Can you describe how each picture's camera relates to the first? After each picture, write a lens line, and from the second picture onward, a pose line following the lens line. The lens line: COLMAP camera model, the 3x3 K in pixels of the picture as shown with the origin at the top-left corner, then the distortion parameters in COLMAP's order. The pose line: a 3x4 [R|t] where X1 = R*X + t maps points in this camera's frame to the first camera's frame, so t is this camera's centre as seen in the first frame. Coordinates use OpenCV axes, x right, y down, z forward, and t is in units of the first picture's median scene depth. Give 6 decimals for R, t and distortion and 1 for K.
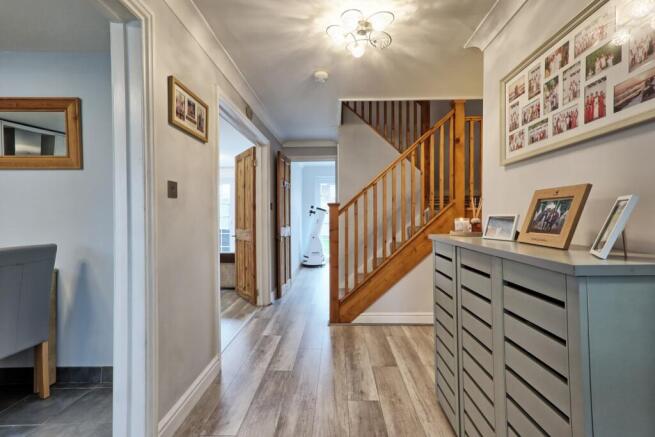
lens RADIAL K [[303.9, 0, 329.4], [0, 303.9, 217.4], [0, 0, 1]] dist [-0.027843, 0.030922]
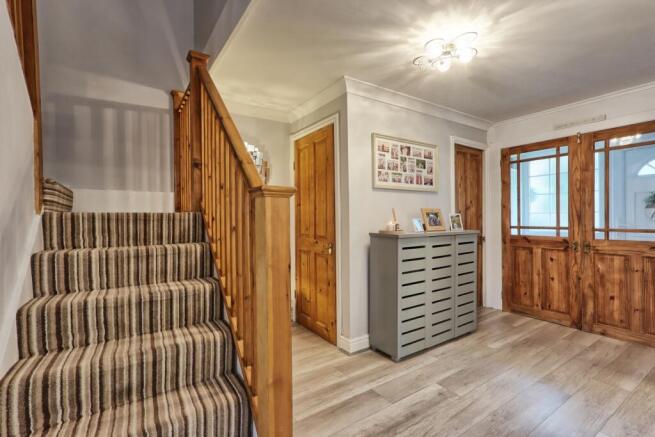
lens RADIAL K [[303.9, 0, 329.4], [0, 303.9, 217.4], [0, 0, 1]] dist [-0.027843, 0.030922]
pose [[-0.584846, 0.009986, 0.811083, -0.616815], [0.015168, 0.999884, -0.001373, -0.021854], [-0.811003, 0.011499, -0.584930, 2.318151]]
